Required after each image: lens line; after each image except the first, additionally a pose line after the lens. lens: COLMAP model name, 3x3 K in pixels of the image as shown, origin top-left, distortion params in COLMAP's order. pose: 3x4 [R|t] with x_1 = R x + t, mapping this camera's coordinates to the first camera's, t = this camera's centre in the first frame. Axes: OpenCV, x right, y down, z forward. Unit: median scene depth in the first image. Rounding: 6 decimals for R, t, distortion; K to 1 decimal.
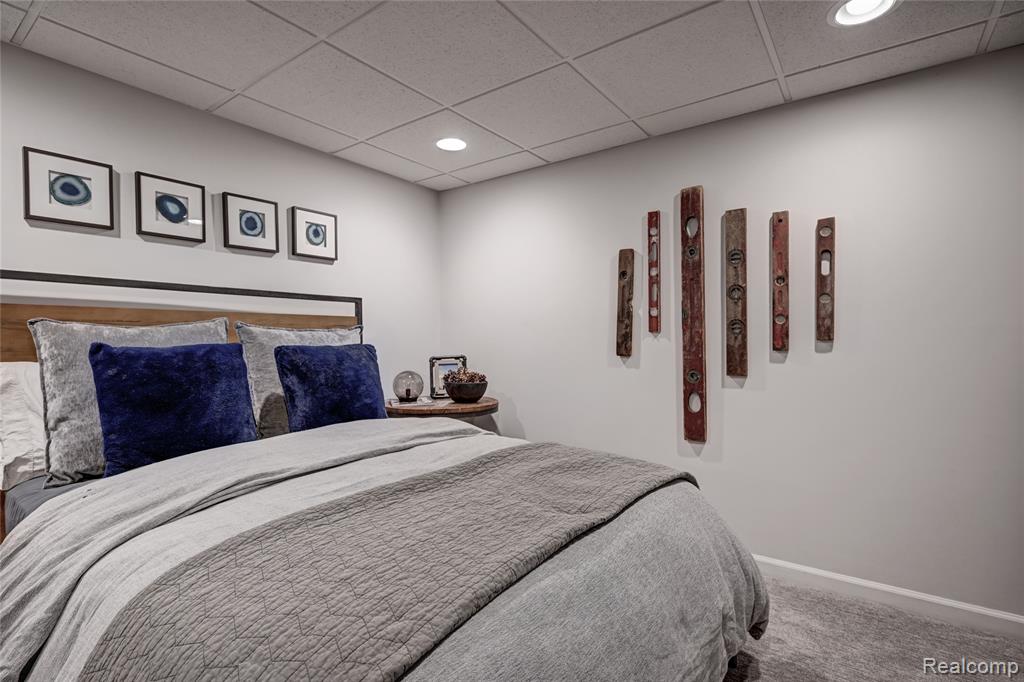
lens RADIAL K [[493.0, 0, 517.1], [0, 493.0, 344.6], [0, 0, 1]] dist [-0.000697, 0.000357]
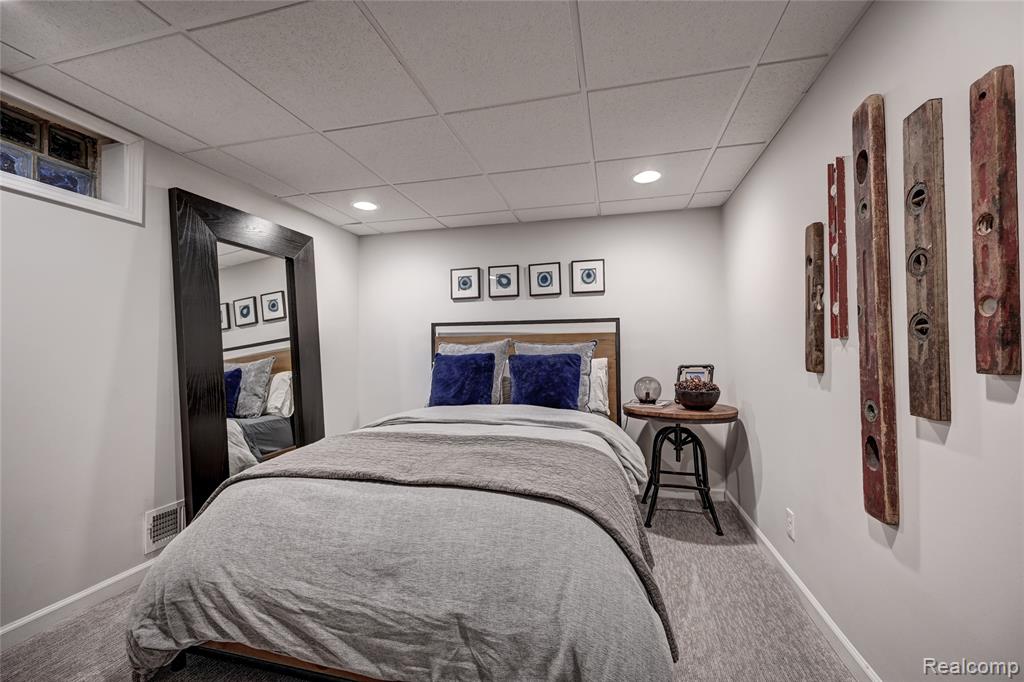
lens RADIAL K [[401.3, 0, 517.2], [0, 401.3, 346.1], [0, 0, 1]] dist [-0.002192, -0.000954]
pose [[0.386766, -0.011465, -0.922106, 0.612906], [0.000598, 0.999926, -0.012181, -0.008497], [0.922178, 0.004160, 0.386744, 0.386524]]
